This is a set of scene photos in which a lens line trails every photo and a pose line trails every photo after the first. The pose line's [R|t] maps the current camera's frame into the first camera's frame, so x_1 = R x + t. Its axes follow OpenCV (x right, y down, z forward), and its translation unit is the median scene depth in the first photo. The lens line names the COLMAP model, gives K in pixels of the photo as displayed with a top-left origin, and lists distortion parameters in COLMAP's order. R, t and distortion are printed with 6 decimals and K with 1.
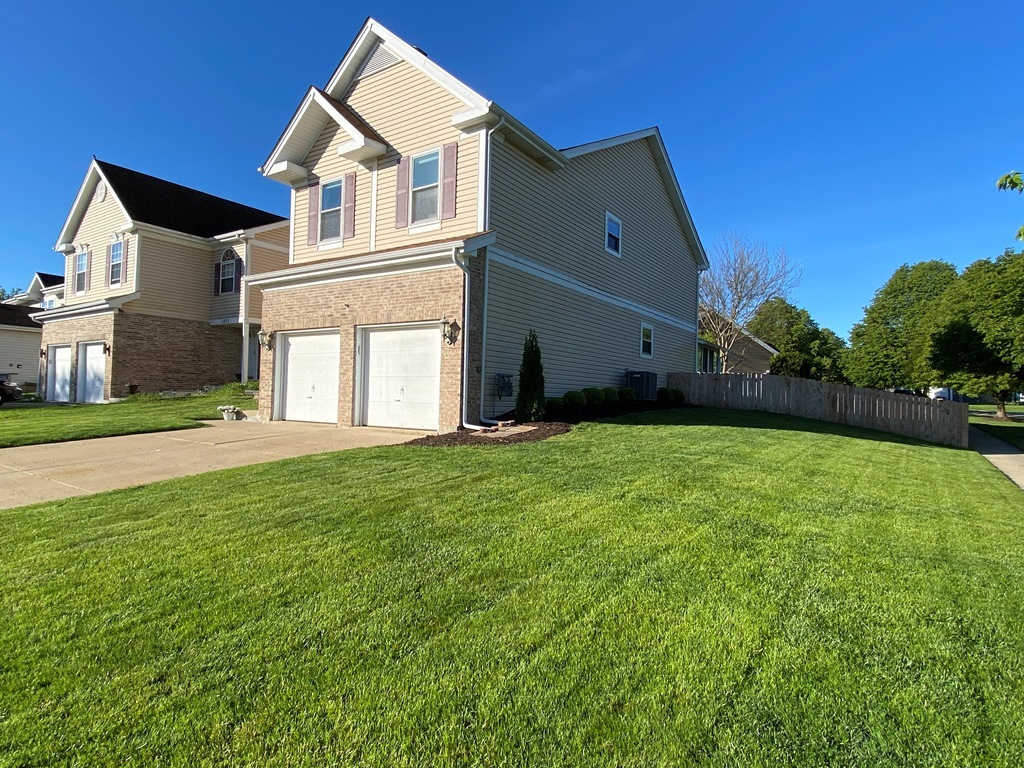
lens RADIAL K [[579.8, 0, 512.0], [0, 579.8, 384.0], [0, 0, 1]] dist [0.001980, 0.000073]
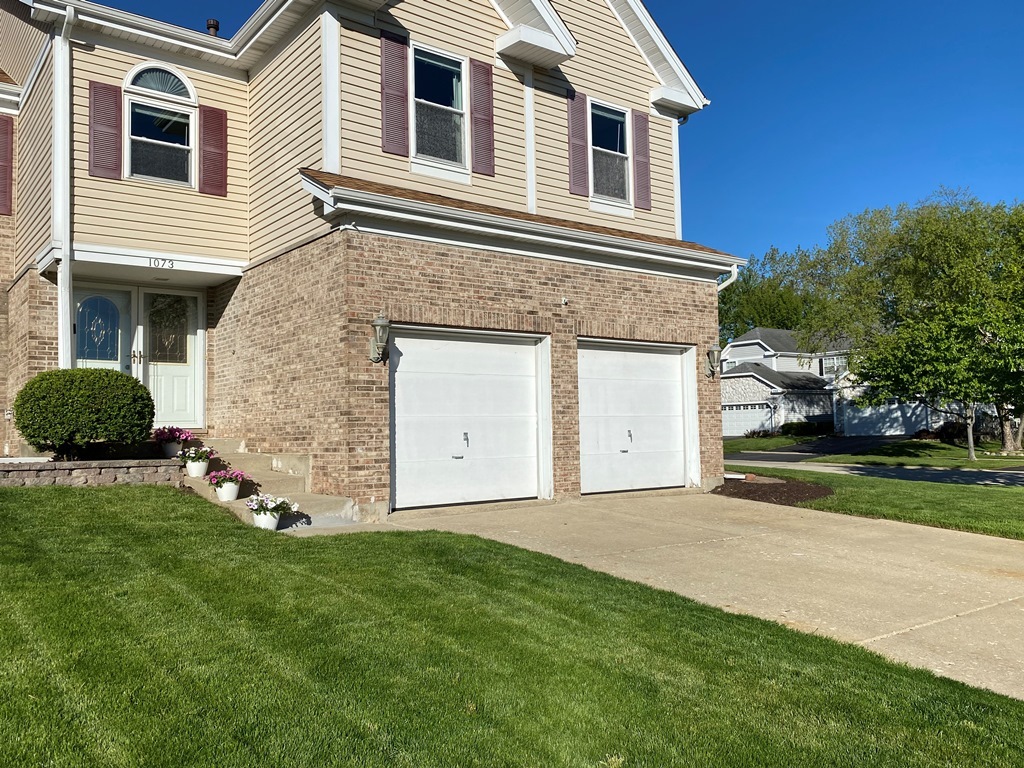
lens RADIAL K [[831.0, 0, 512.0], [0, 831.0, 384.0], [0, 0, 1]] dist [-0.002189, -0.000639]
pose [[0.312447, 0.024668, 0.949615, -1.090243], [0.006257, 0.999588, -0.028025, -0.022547], [-0.949914, 0.014698, 0.312164, 0.748908]]
